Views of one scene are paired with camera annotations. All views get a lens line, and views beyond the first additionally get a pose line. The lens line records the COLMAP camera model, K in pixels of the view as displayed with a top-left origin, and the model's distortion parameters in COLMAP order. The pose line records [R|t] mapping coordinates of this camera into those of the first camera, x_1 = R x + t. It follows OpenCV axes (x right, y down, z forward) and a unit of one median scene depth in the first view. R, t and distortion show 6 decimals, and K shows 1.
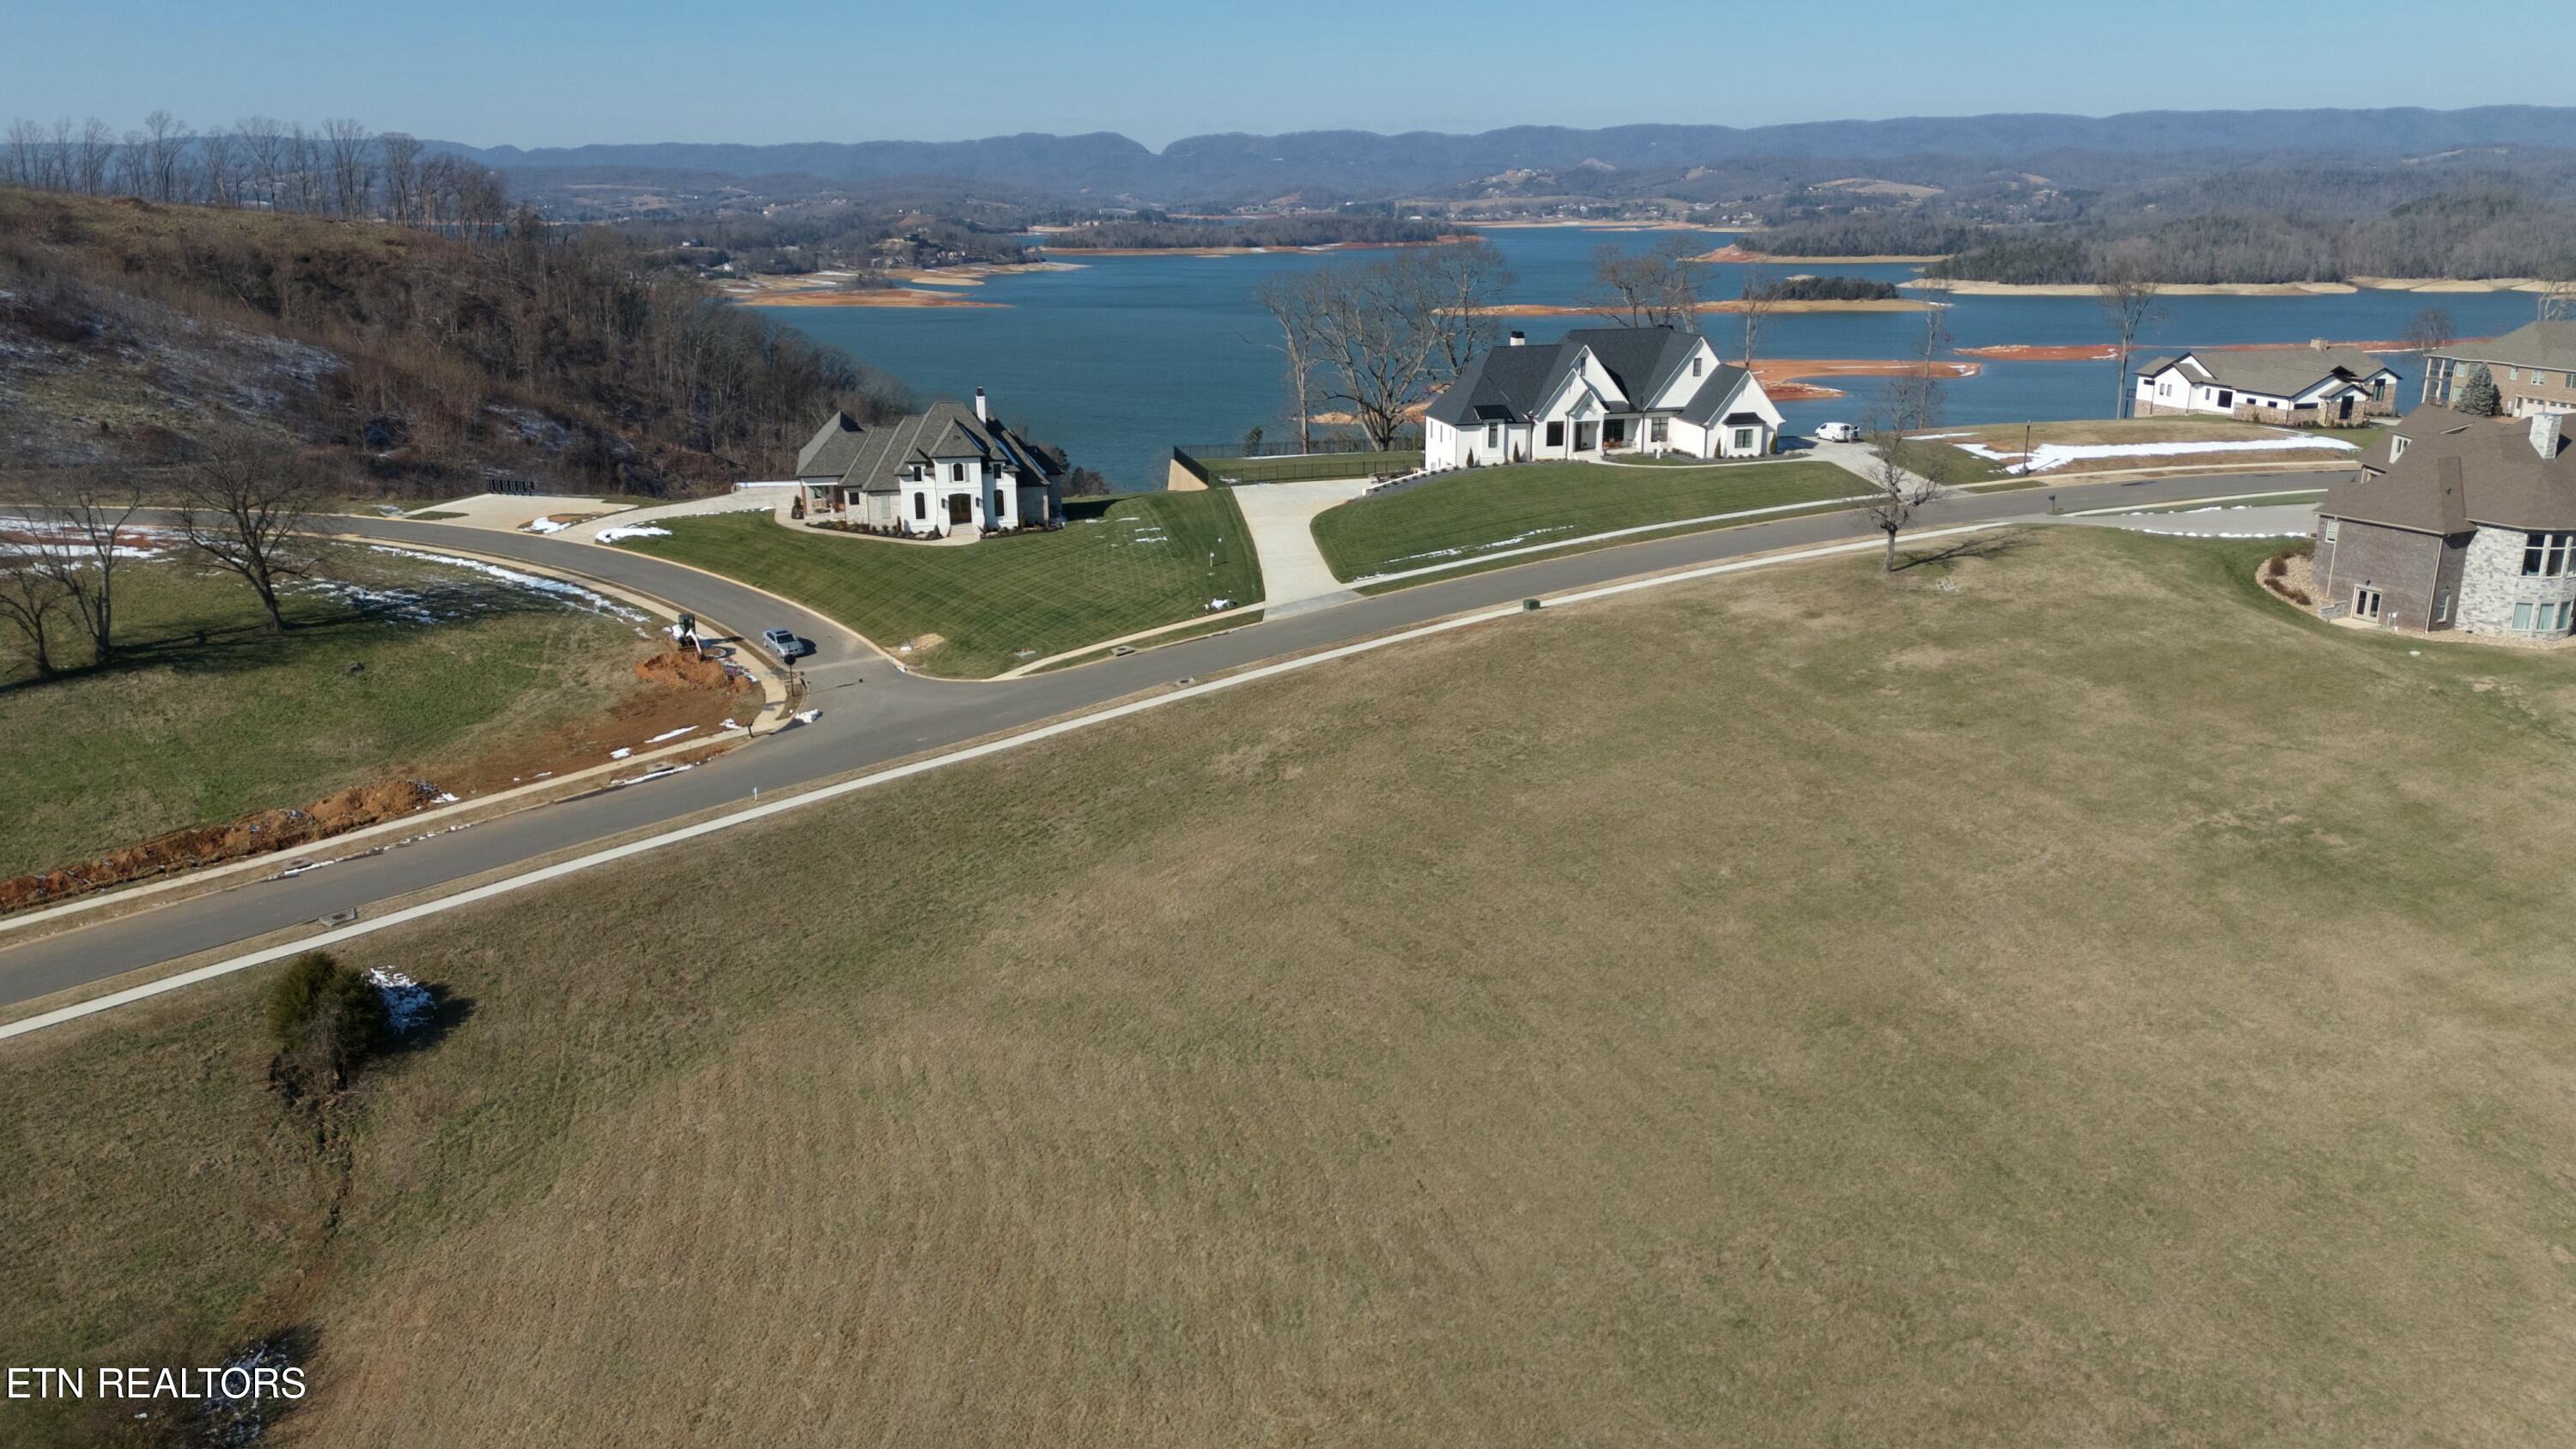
lens RADIAL K [[1880.3, 0, 1293.0], [0, 1880.3, 731.6], [0, 0, 1]] dist [0.073348, -0.068450]
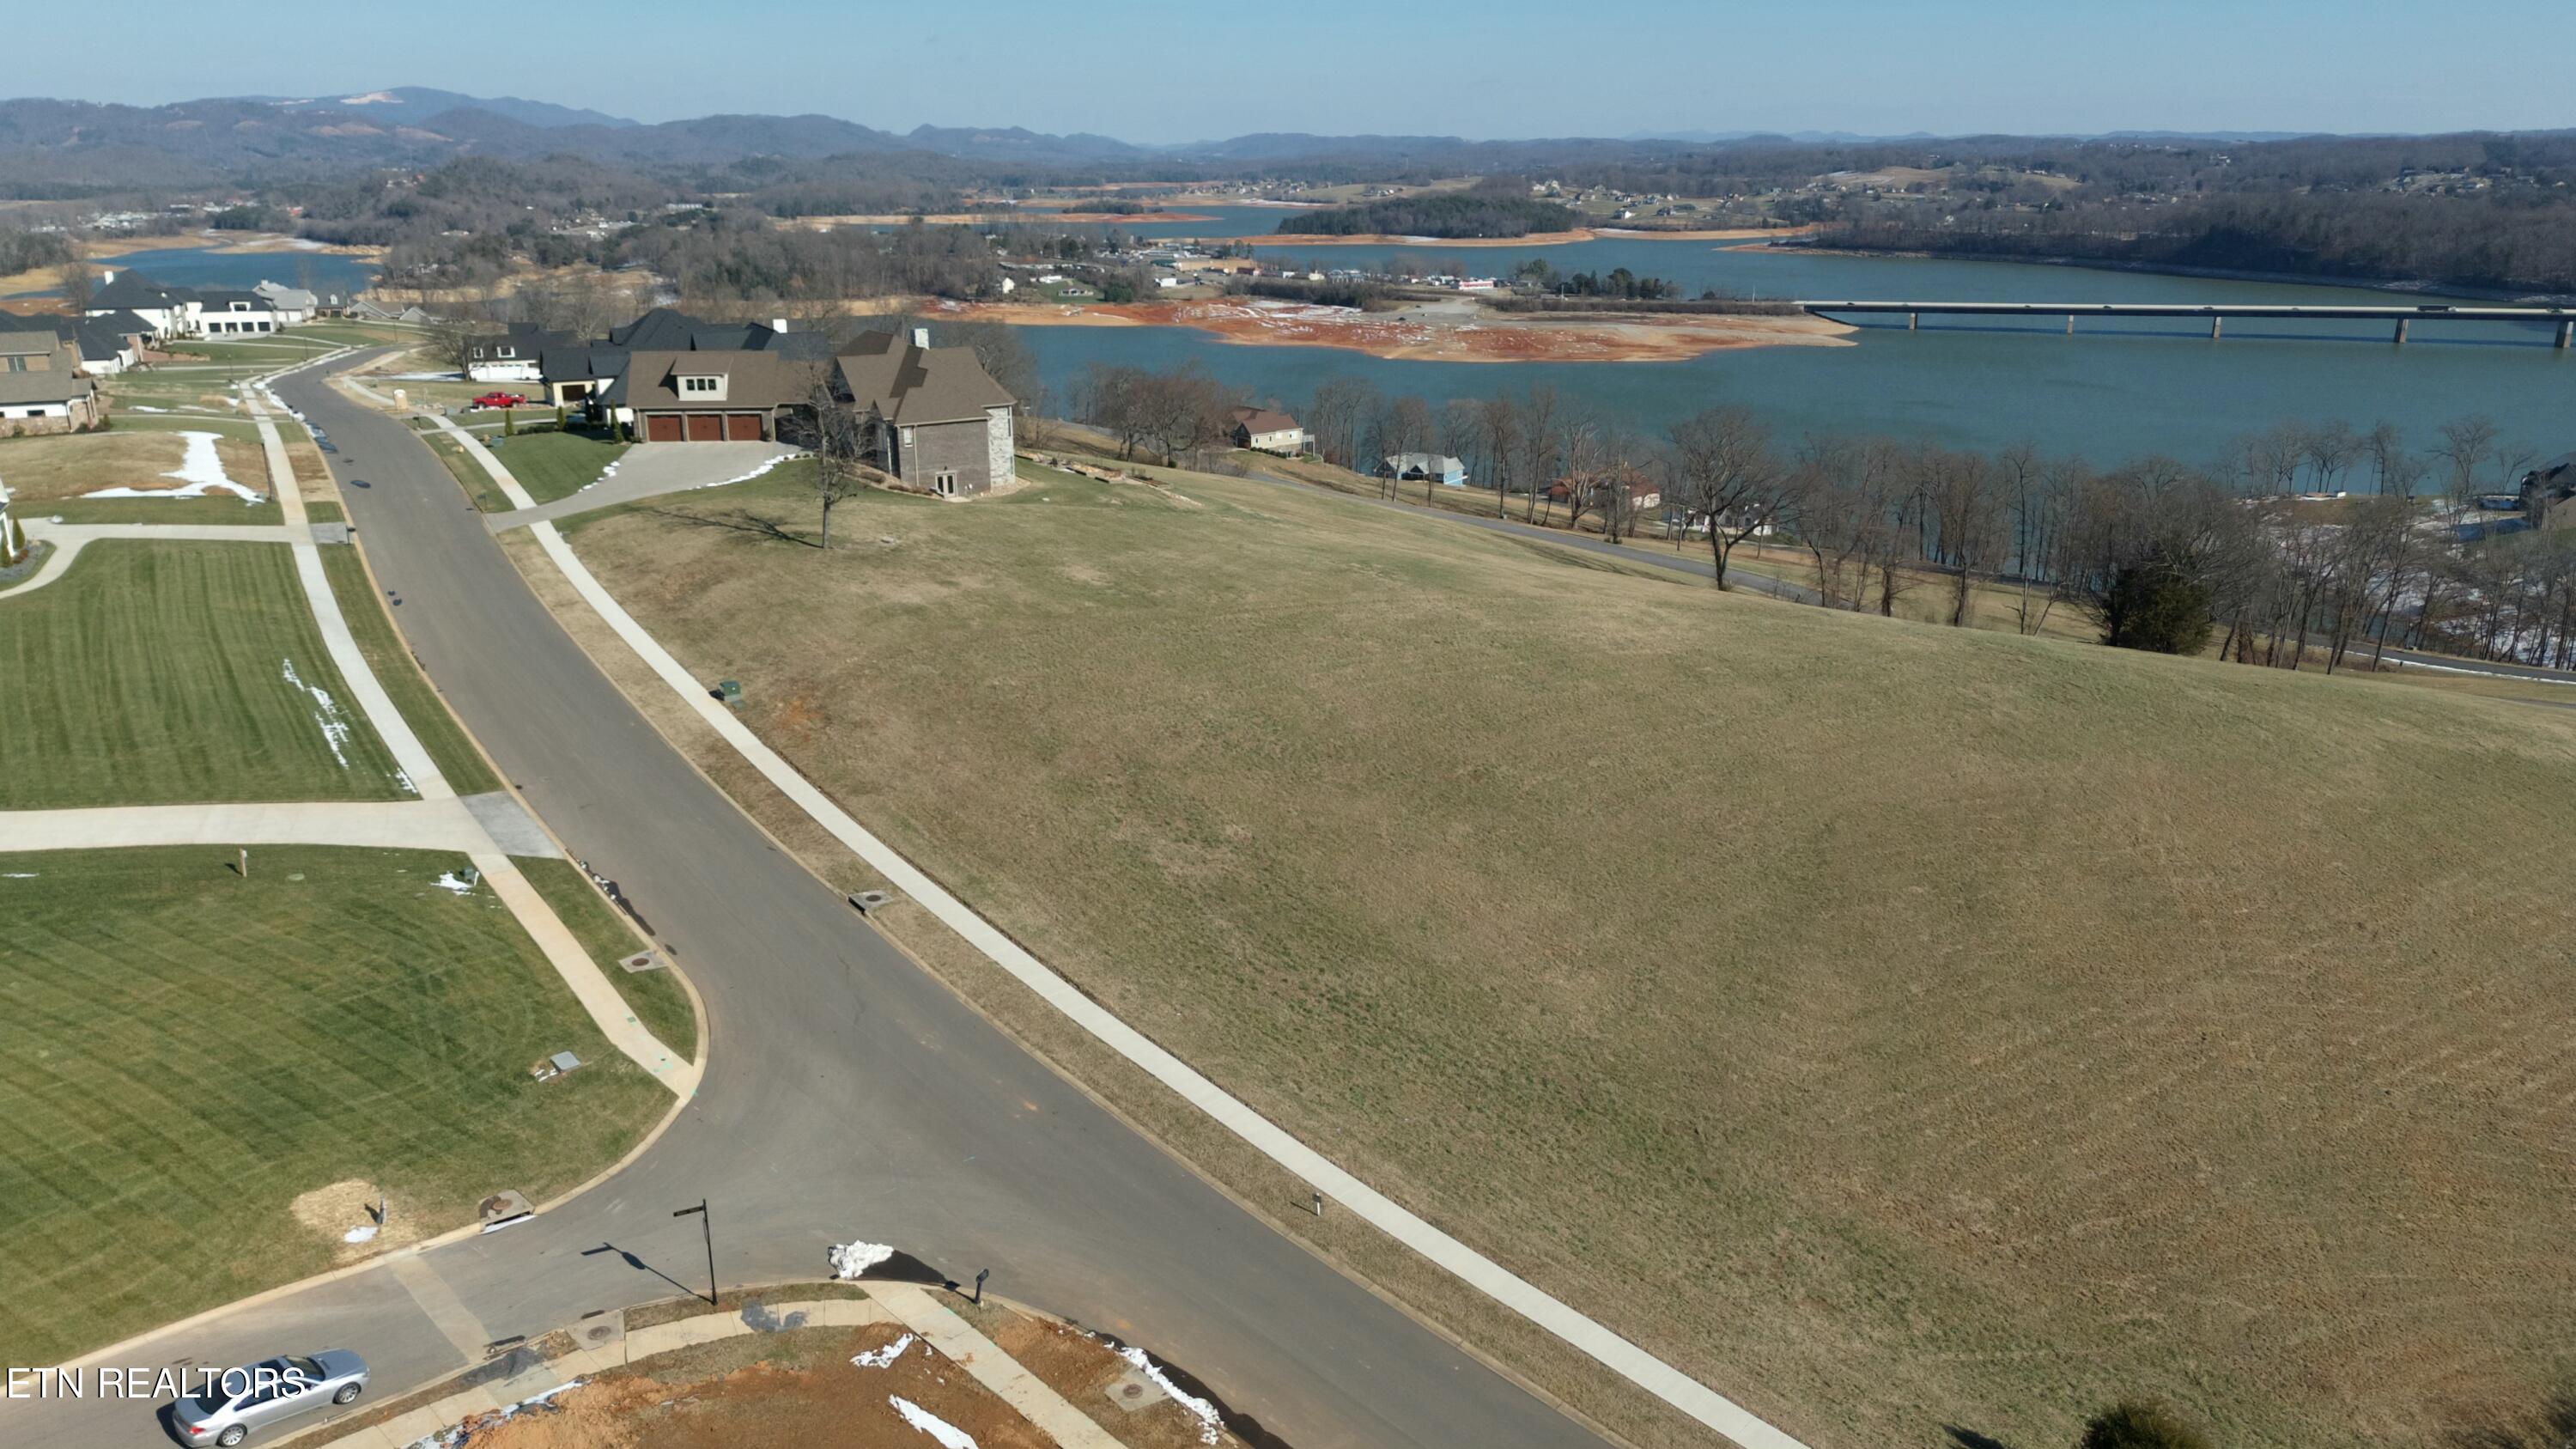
lens RADIAL K [[1880.3, 0, 1292.4], [0, 1880.3, 733.9], [0, 0, 1]] dist [0.073348, -0.068450]
pose [[-0.198338, -0.285829, 0.937531, -0.535312], [0.276422, 0.901393, 0.333290, -0.200089], [-0.940347, 0.325258, -0.099770, 0.692402]]
